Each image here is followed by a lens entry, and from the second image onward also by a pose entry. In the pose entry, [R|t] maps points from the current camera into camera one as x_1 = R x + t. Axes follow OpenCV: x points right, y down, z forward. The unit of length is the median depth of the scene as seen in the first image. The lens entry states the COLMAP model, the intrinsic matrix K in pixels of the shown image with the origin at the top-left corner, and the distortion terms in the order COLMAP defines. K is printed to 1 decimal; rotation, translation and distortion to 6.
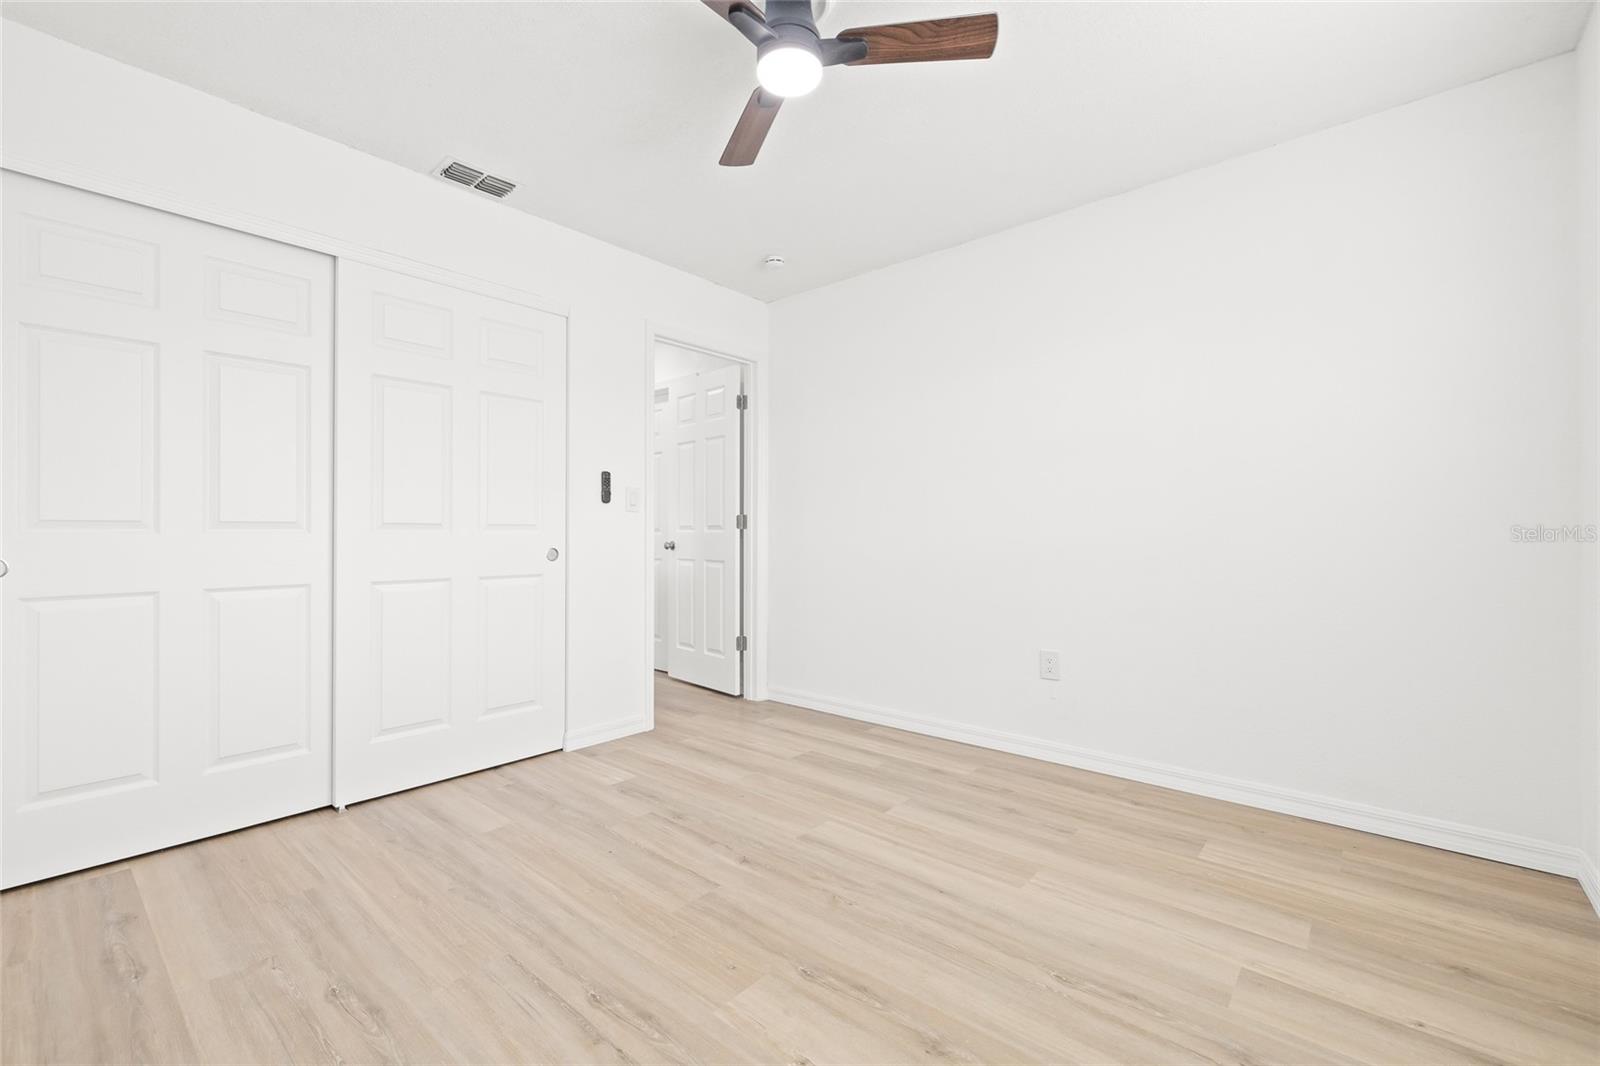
lens RADIAL K [[684.7, 0, 781.5], [0, 684.7, 529.7], [0, 0, 1]] dist [0.000272, -0.000046]
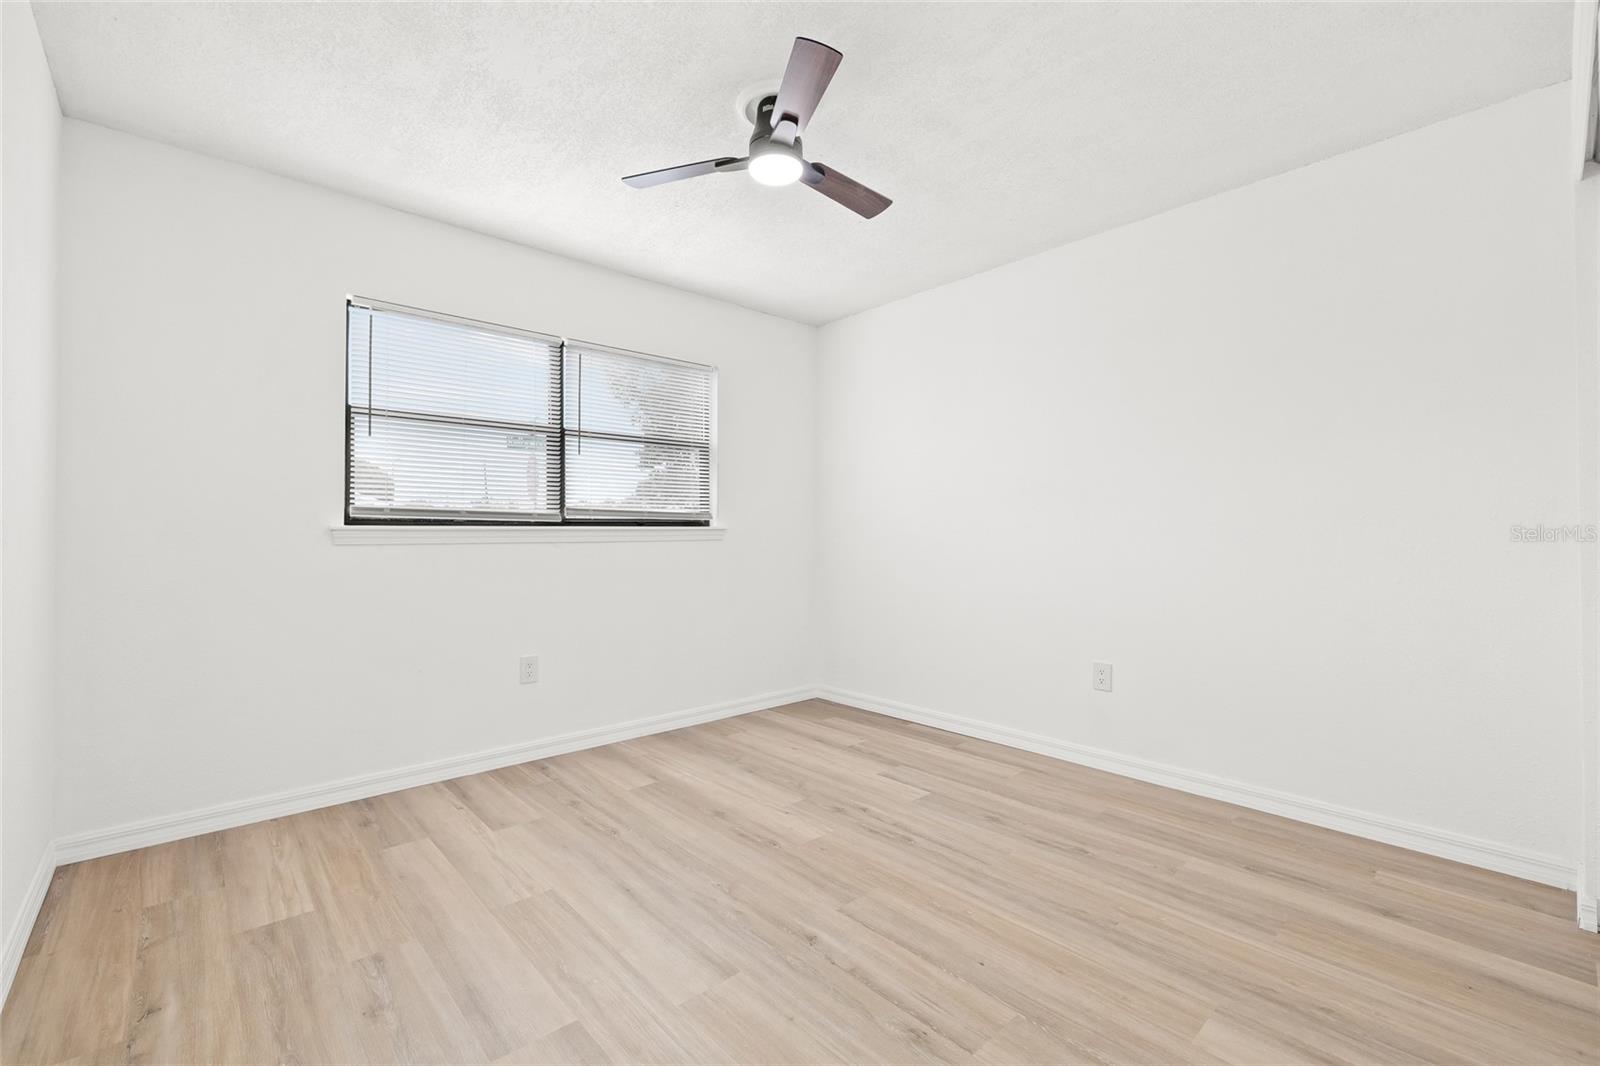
lens RADIAL K [[684.7, 0, 781.5], [0, 684.7, 529.7], [0, 0, 1]] dist [0.000272, -0.000046]
pose [[-0.992478, 0.000922, 0.122416, -0.134979], [-0.000996, 0.999878, -0.015611, -0.014661], [-0.122415, -0.015615, -0.992356, 2.052576]]
